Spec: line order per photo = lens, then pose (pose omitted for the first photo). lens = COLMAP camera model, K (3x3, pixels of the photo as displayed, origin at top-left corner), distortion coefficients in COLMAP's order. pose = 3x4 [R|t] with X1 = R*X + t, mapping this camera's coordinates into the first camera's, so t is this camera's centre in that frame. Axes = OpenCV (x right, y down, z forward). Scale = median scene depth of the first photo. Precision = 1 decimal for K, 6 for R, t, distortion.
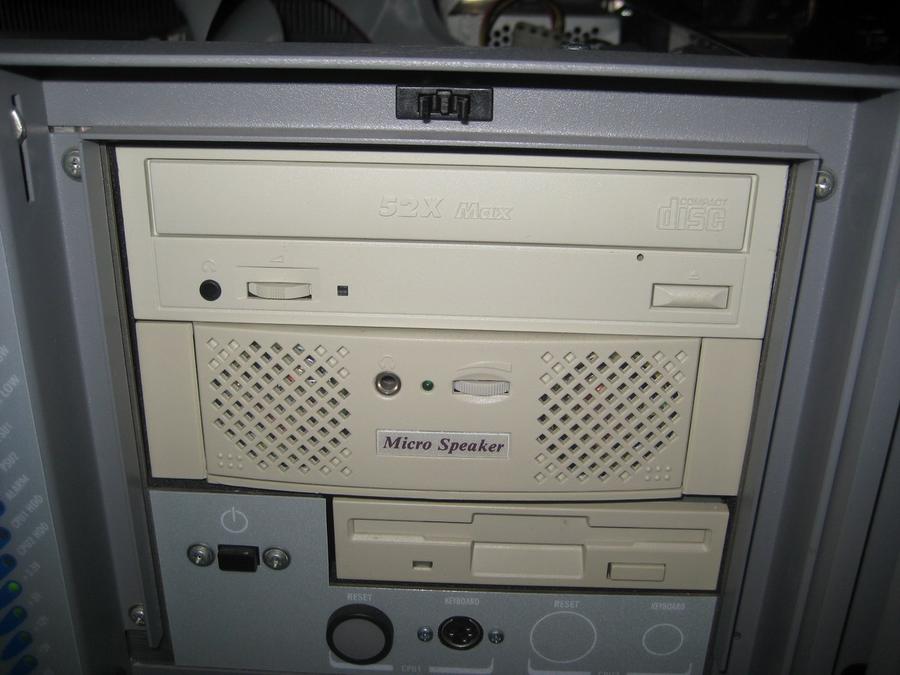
lens RADIAL K [[956.7, 0, 447.0], [0, 956.7, 330.7], [0, 0, 1]] dist [-0.114470, 0.000000]
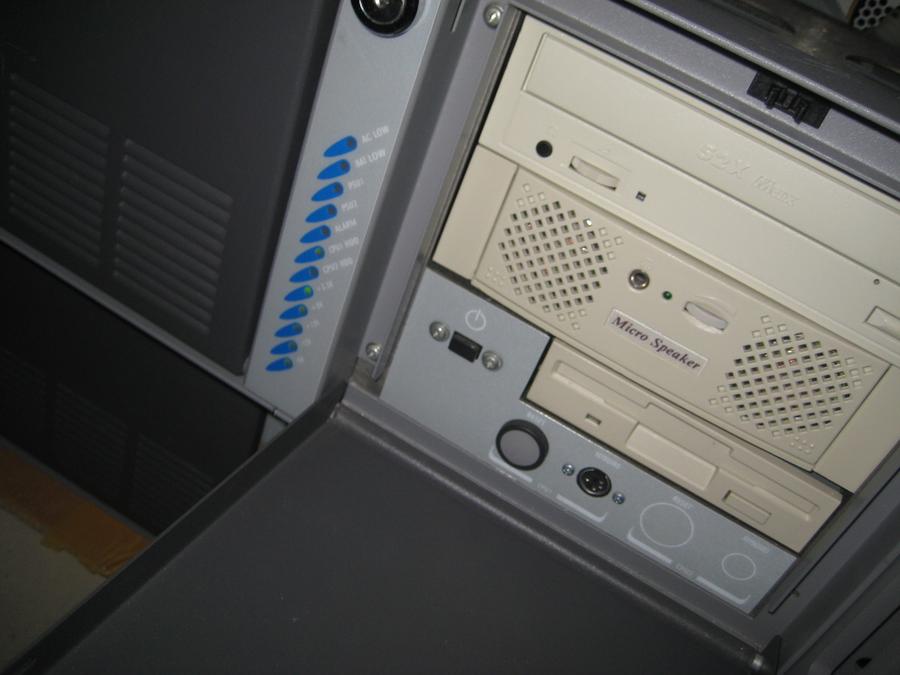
lens RADIAL K [[956.7, 0, 450.4], [0, 956.7, 340.8], [0, 0, 1]] dist [-0.114470, 0.000000]
pose [[0.875418, 0.457659, -0.155537, -0.046029], [-0.421951, 0.880516, 0.215981, -0.036824], [0.235798, -0.123445, 0.963930, -0.249096]]
